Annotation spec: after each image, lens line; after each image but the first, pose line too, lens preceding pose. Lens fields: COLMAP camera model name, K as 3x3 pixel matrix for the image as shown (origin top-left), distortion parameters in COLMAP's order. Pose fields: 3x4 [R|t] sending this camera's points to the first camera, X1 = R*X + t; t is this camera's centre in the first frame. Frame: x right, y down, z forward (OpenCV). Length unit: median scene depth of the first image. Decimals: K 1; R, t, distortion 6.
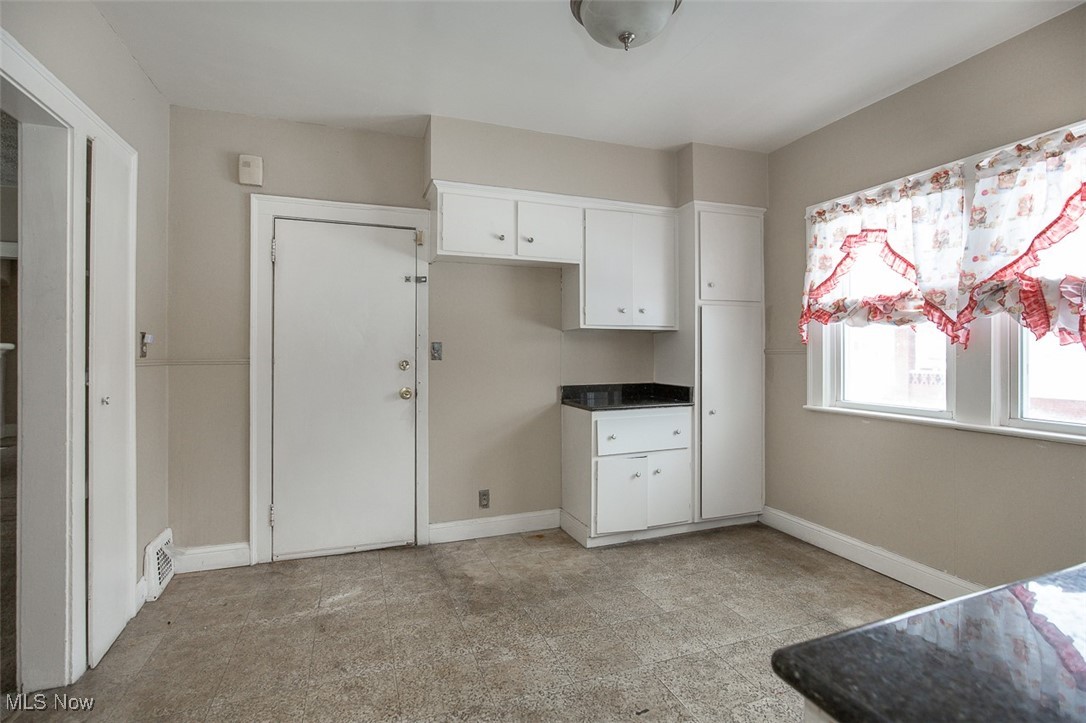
lens RADIAL K [[508.7, 0, 542.3], [0, 508.7, 356.5], [0, 0, 1]] dist [-0.001495, -0.000324]
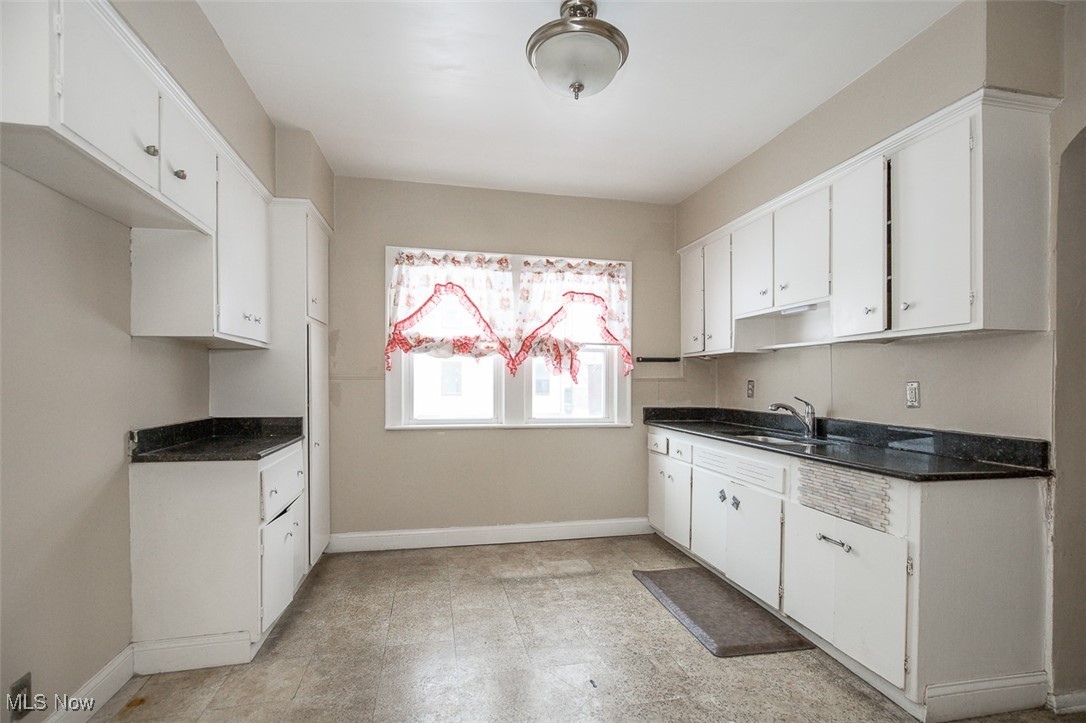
lens RADIAL K [[505.5, 0, 542.0], [0, 505.5, 388.1], [0, 0, 1]] dist [0.002033, 0.000463]
pose [[0.147796, -0.010406, 0.988963, -0.589195], [0.000347, 0.999945, 0.010470, 0.003143], [-0.989018, -0.001204, 0.147791, 0.579418]]
